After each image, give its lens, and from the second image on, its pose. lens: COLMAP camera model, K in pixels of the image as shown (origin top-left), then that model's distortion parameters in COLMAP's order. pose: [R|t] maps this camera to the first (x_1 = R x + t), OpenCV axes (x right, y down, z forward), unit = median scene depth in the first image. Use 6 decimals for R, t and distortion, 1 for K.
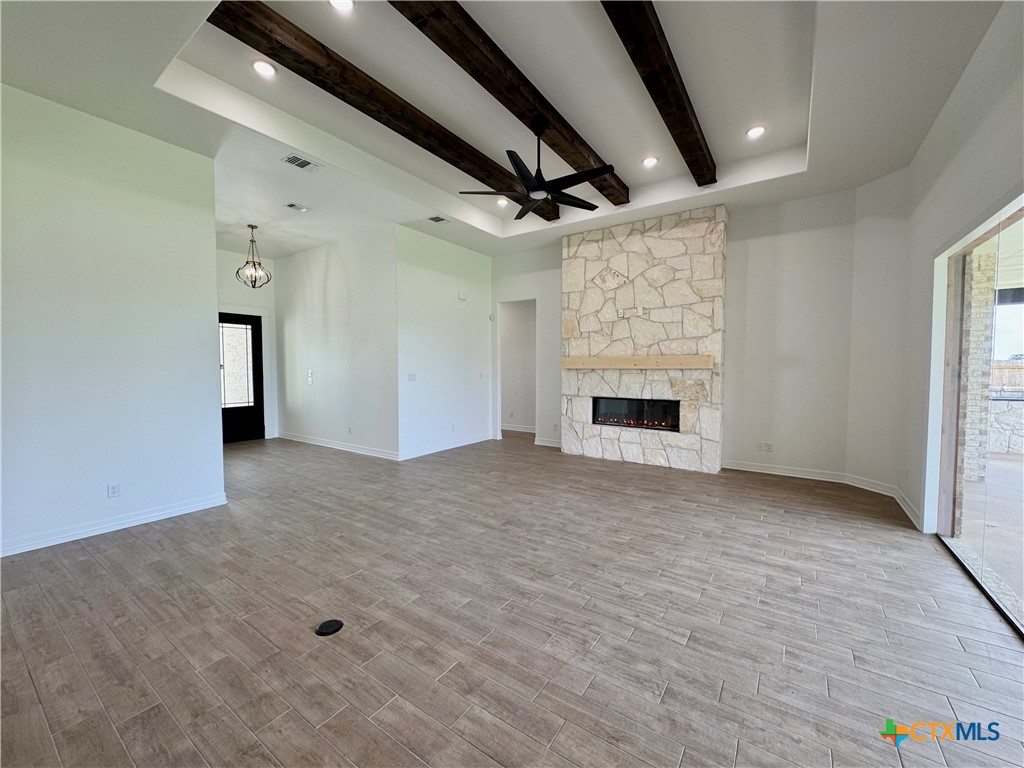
lens RADIAL K [[408.1, 0, 511.5], [0, 408.1, 384.2], [0, 0, 1]] dist [-0.003014, 0.000205]
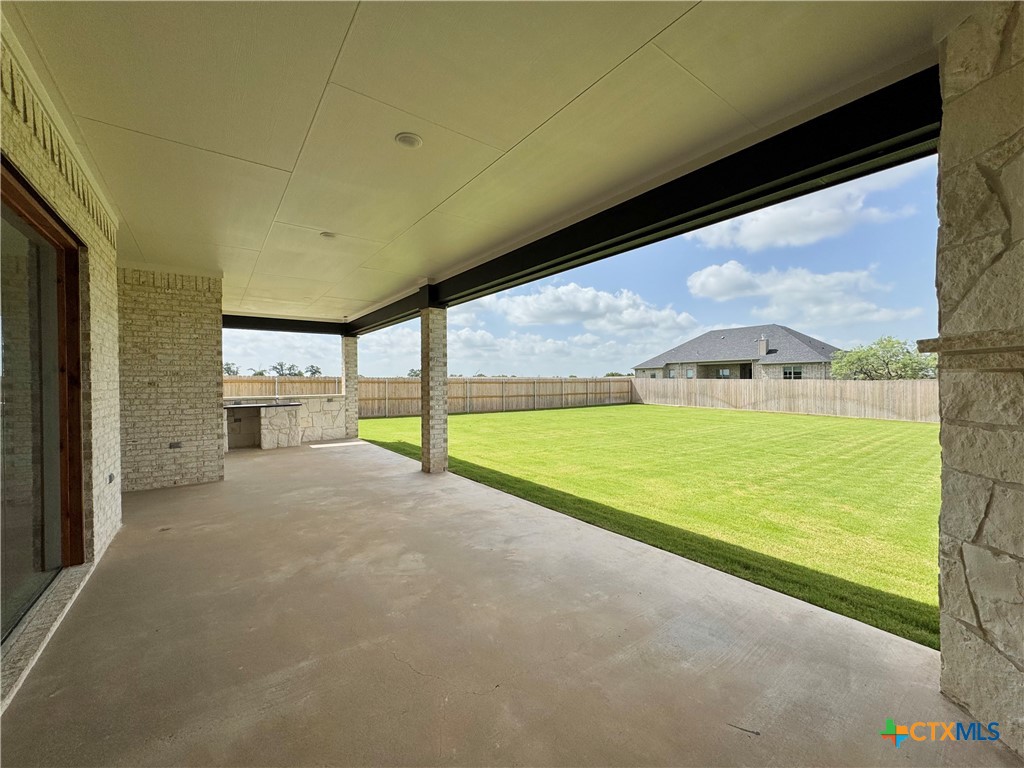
lens RADIAL K [[408.1, 0, 511.5], [0, 408.1, 384.2], [0, 0, 1]] dist [-0.003014, 0.000205]
pose [[0.325513, -0.007967, 0.945504, 0.321905], [0.048732, 0.998777, -0.008361, 0.021003], [-0.944281, 0.048798, 0.325503, -0.117417]]
